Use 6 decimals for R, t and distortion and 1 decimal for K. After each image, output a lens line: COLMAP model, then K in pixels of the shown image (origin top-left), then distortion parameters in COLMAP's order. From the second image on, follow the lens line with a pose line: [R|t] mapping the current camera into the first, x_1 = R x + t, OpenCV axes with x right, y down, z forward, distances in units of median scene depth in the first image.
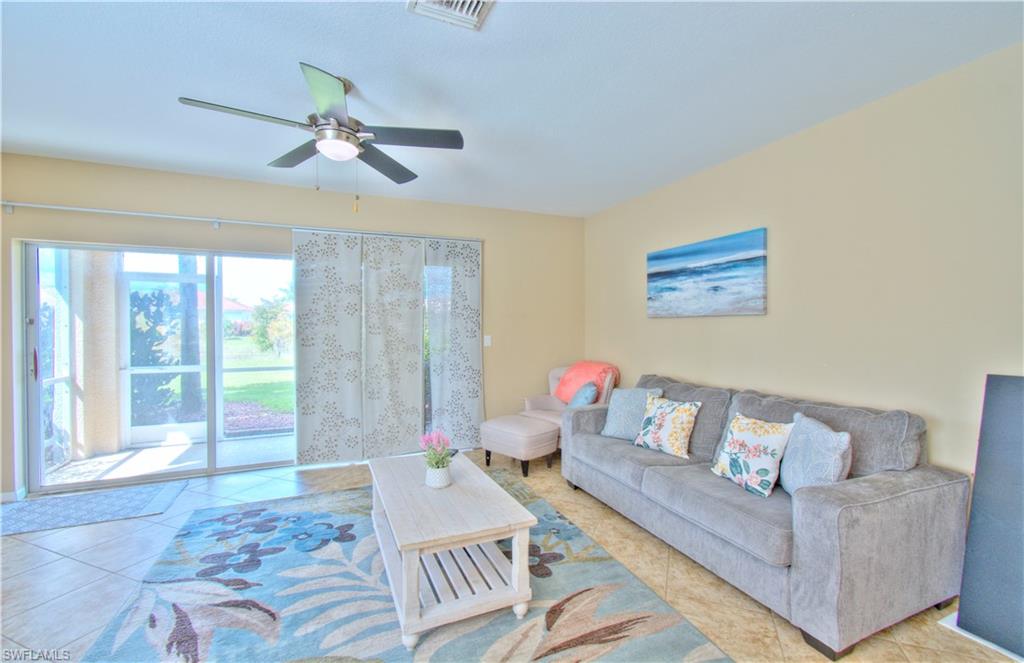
lens RADIAL K [[438.4, 0, 514.7], [0, 438.4, 330.0], [0, 0, 1]] dist [0.002813, -0.000269]
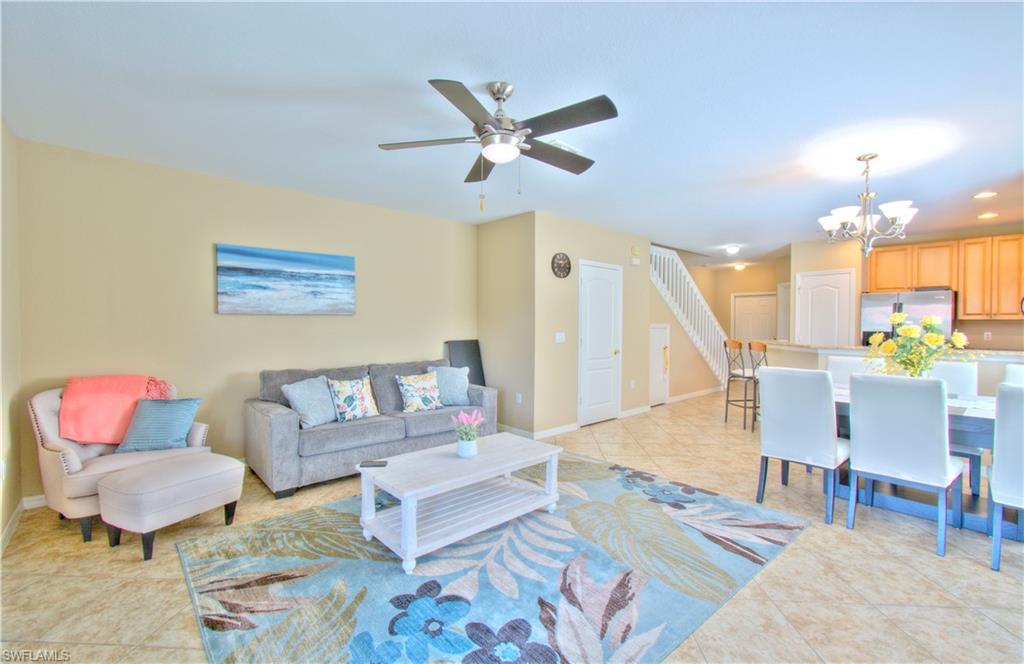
lens RADIAL K [[438.4, 0, 514.7], [0, 438.4, 330.5], [0, 0, 1]] dist [0.002813, -0.000269]
pose [[-0.320455, -0.019307, 0.947067, -1.027134], [0.007247, 0.999713, 0.022832, -0.012957], [-0.947236, 0.014180, -0.320223, 0.956345]]
